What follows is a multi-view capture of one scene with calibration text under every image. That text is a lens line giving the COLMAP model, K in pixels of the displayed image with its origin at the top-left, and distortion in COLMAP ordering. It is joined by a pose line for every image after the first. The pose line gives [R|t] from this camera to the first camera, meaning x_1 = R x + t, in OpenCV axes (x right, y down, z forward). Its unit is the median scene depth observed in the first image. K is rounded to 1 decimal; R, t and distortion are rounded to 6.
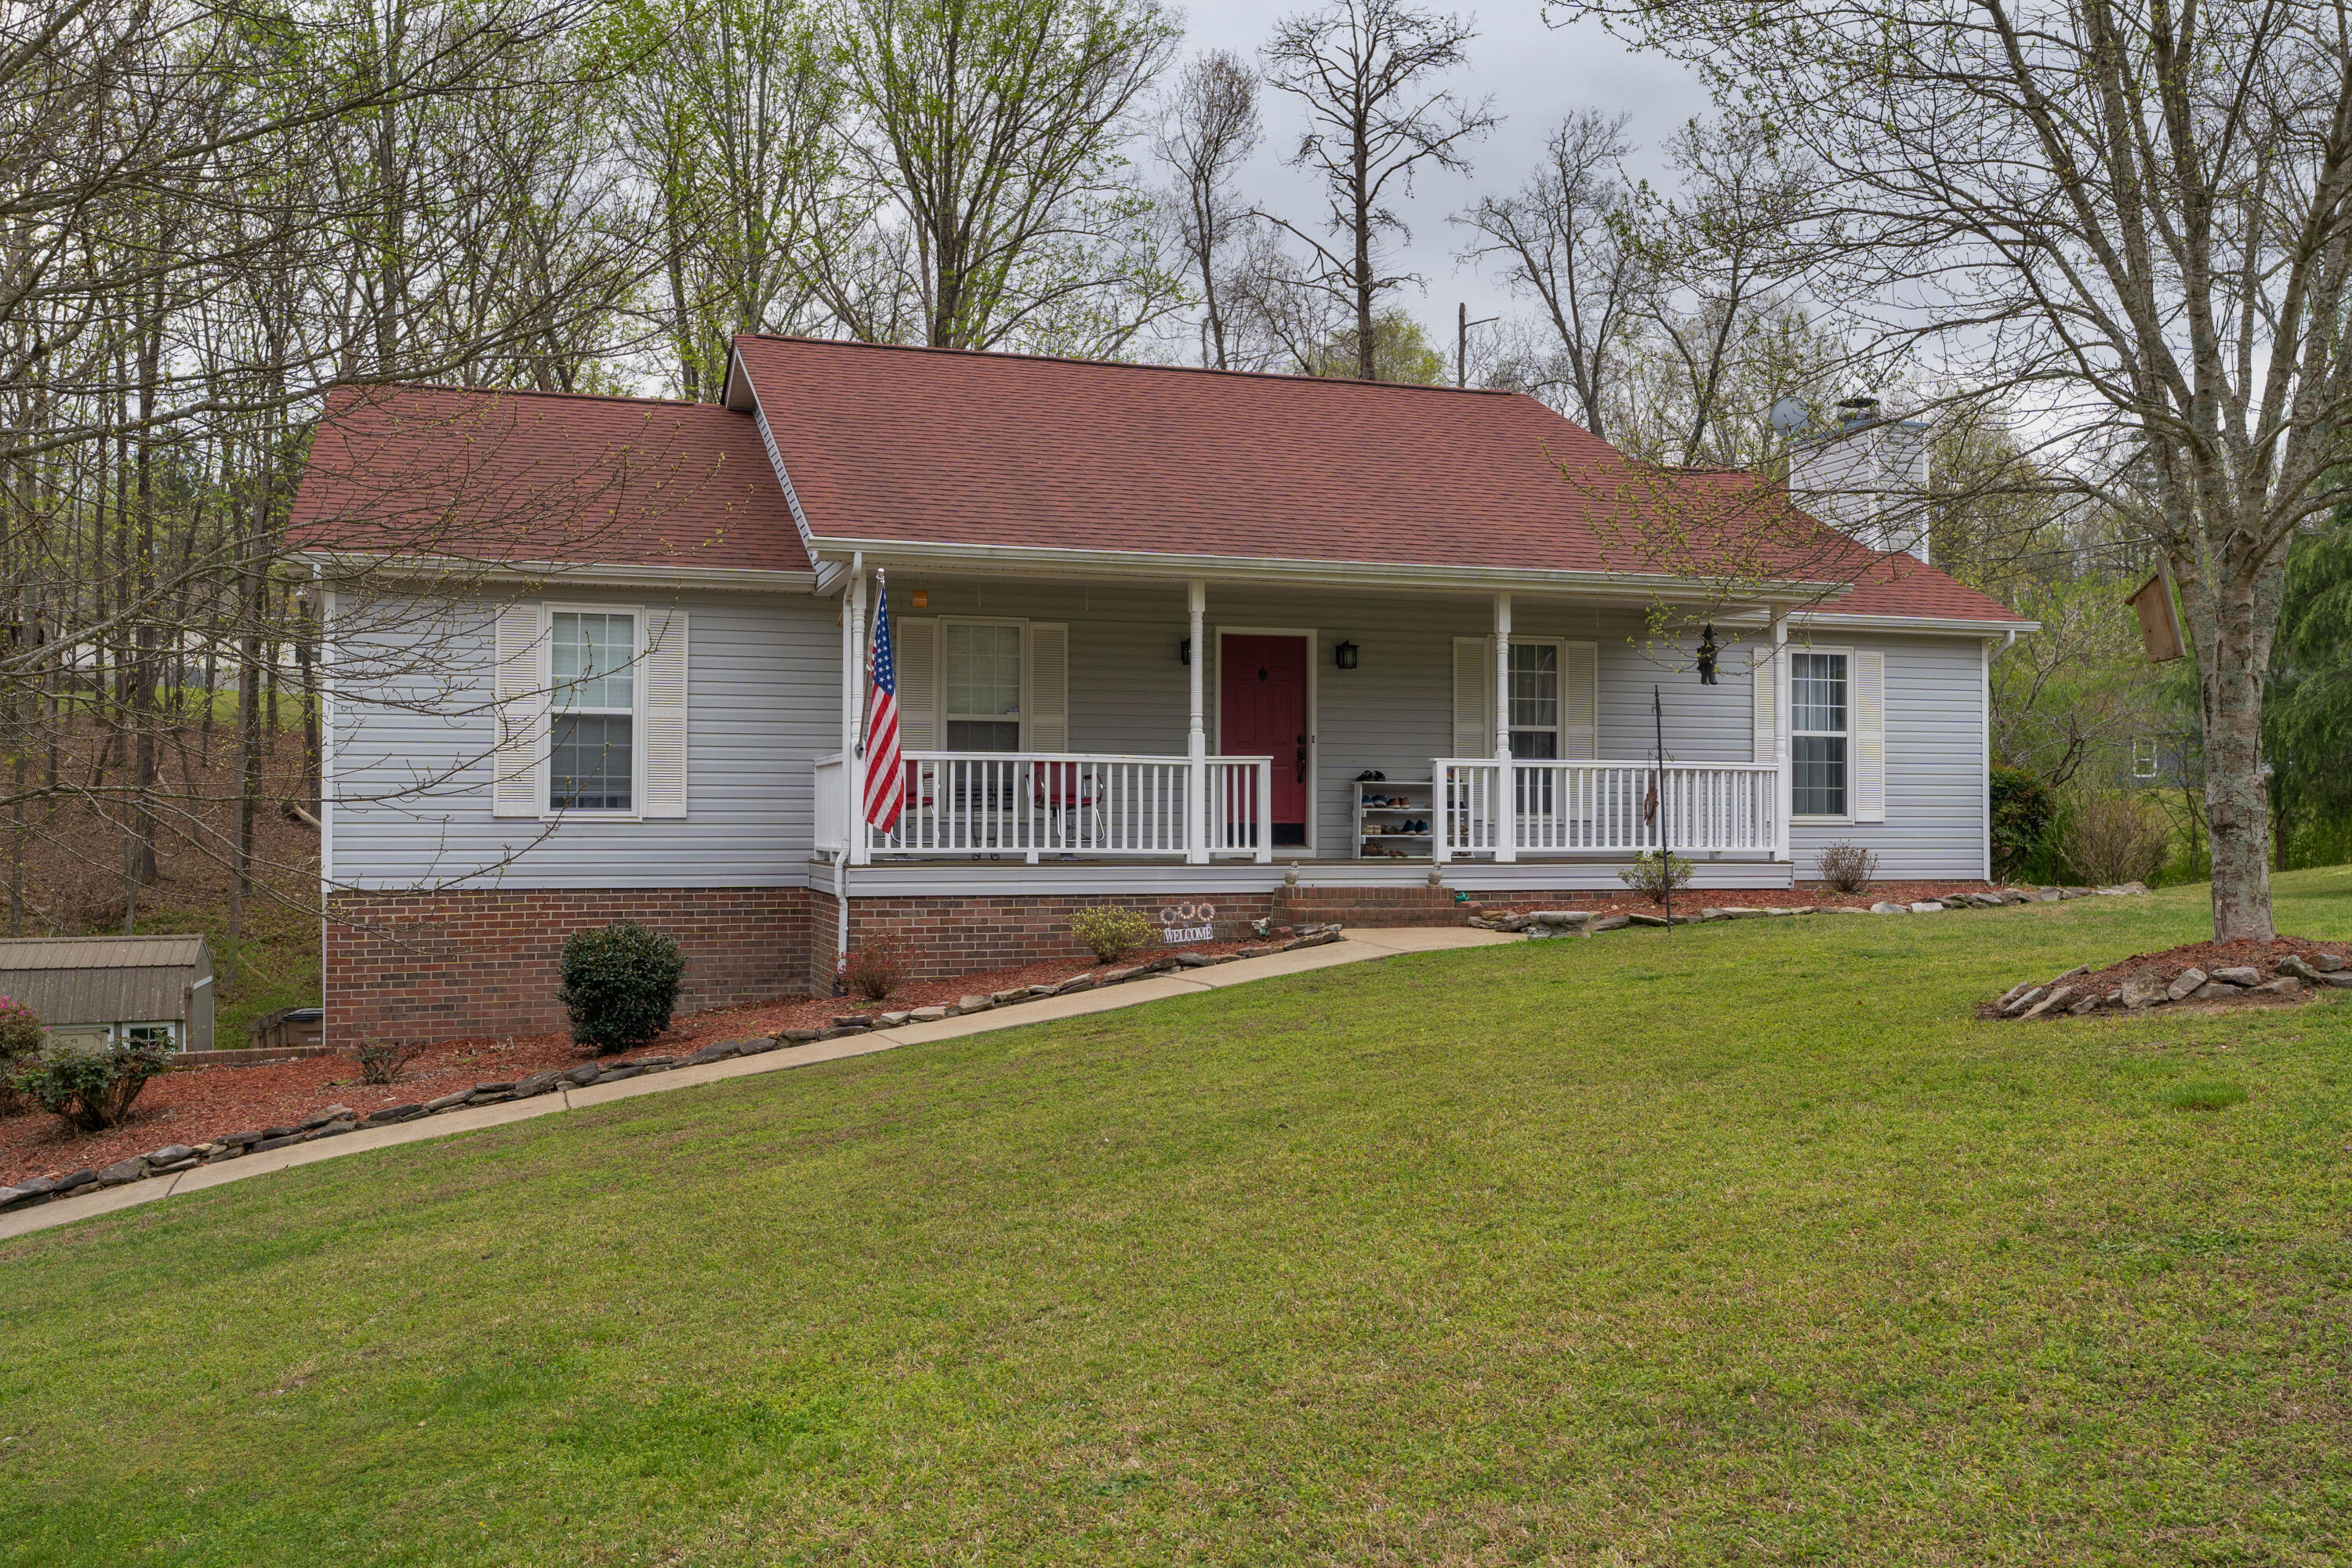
lens RADIAL K [[2004.2, 0, 1259.1], [0, 2004.2, 769.1], [0, 0, 1]] dist [-0.000018, 0.036120]
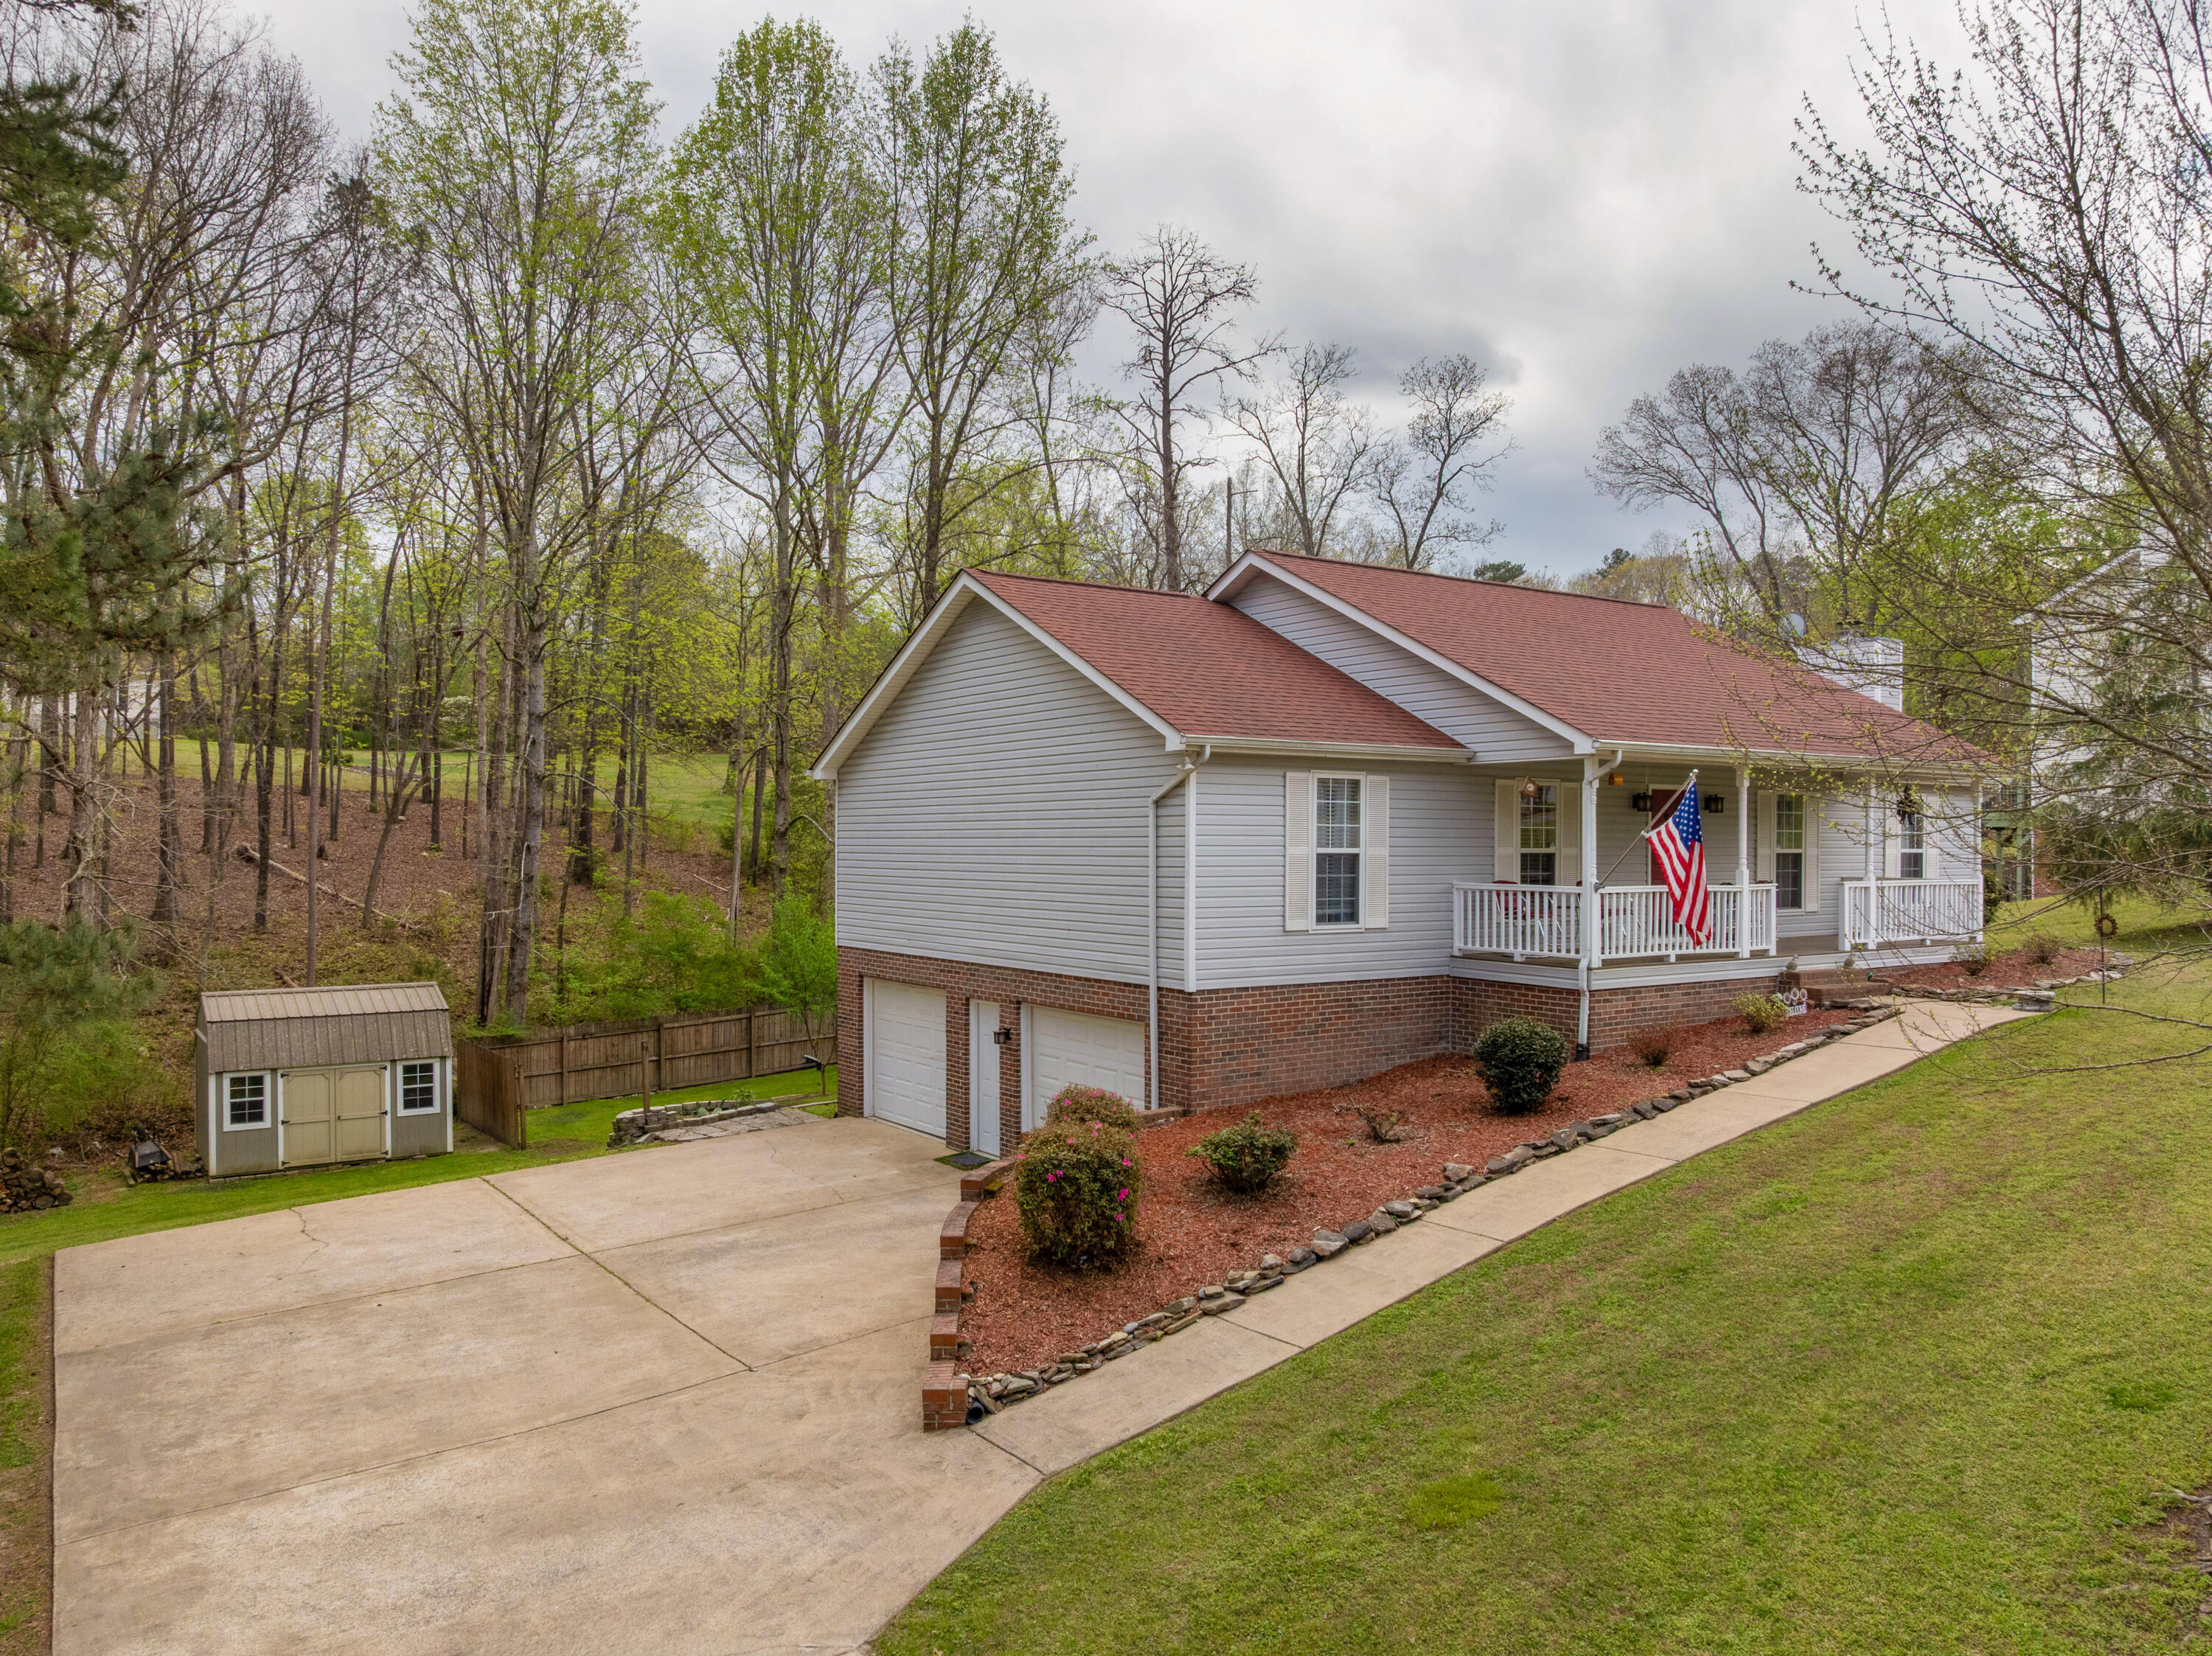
lens RADIAL K [[1553.4, 0, 1110.0], [0, 1553.4, 831.3], [0, 0, 1]] dist [-0.032872, 0.009501]
pose [[0.971277, 0.001522, 0.237947, -0.730047], [-0.007158, 0.999714, 0.022826, -0.065360], [-0.237844, -0.023874, 0.971010, 0.022439]]
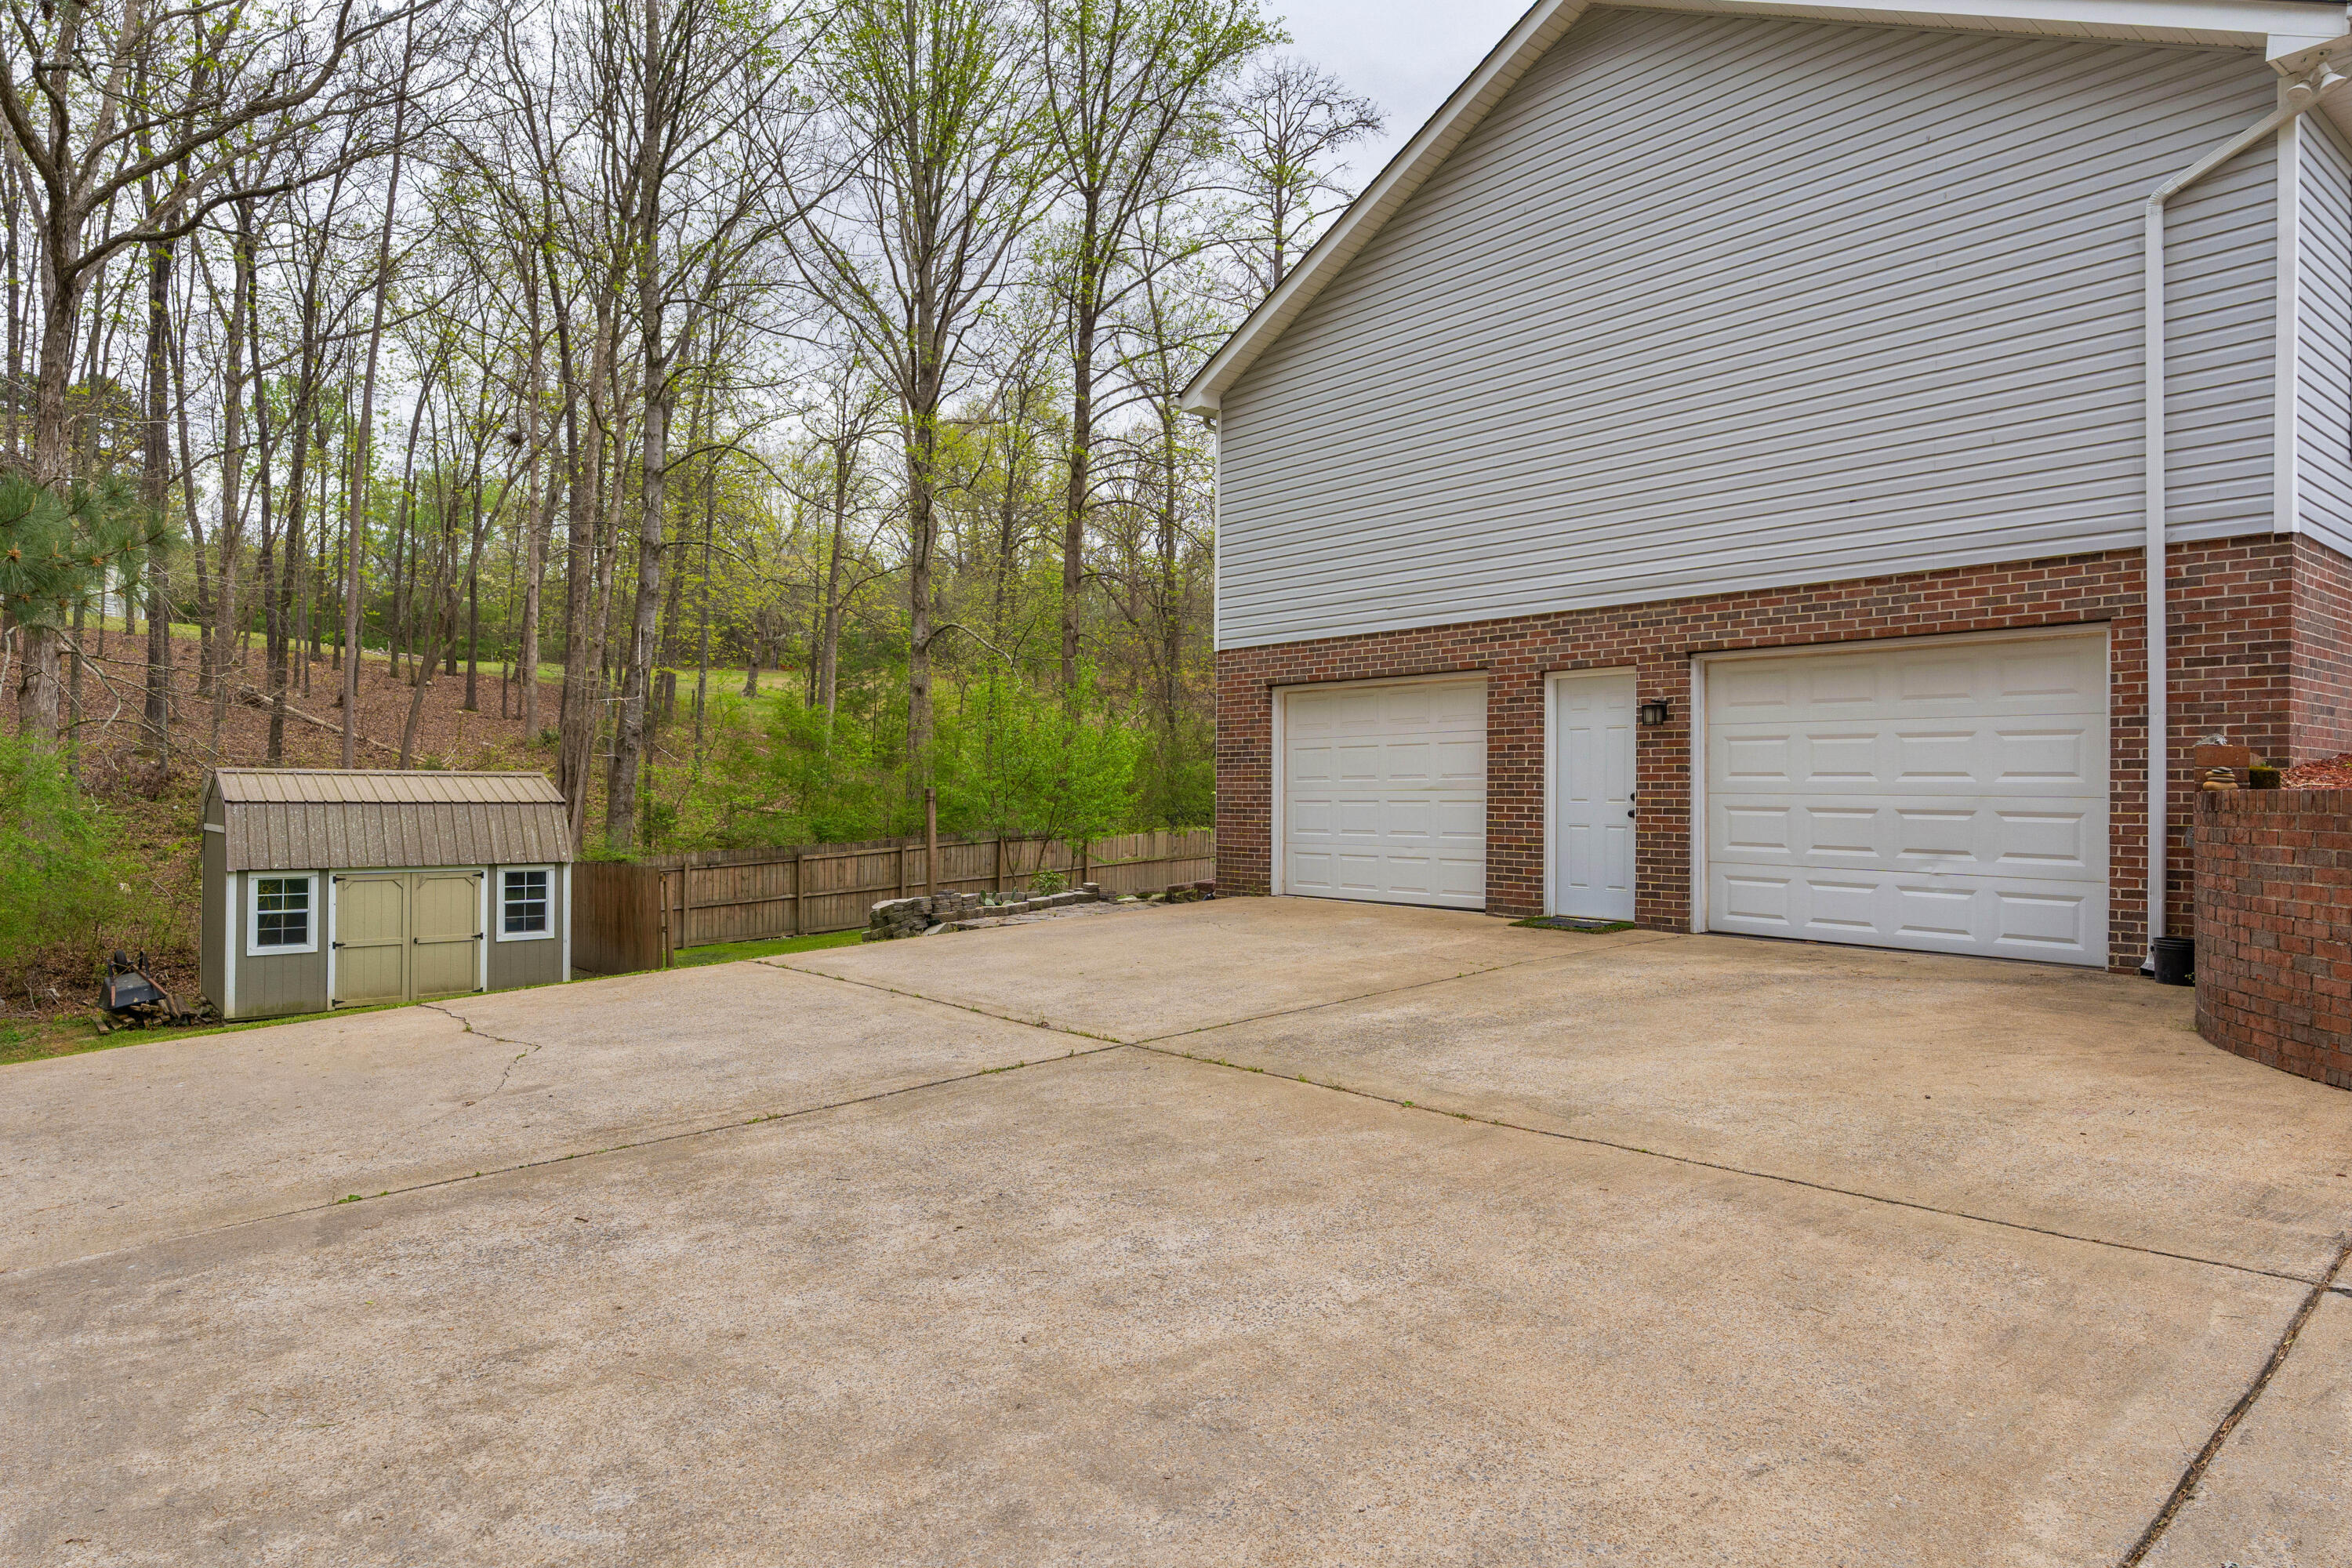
lens RADIAL K [[1378.0, 0, 1175.0], [0, 1378.0, 772.3], [0, 0, 1]] dist [0.006757, -0.002689]
pose [[0.945973, 0.012569, 0.324003, -0.943992], [-0.019353, 0.999656, 0.017724, 0.136731], [-0.323669, -0.023037, 0.945890, 0.646435]]
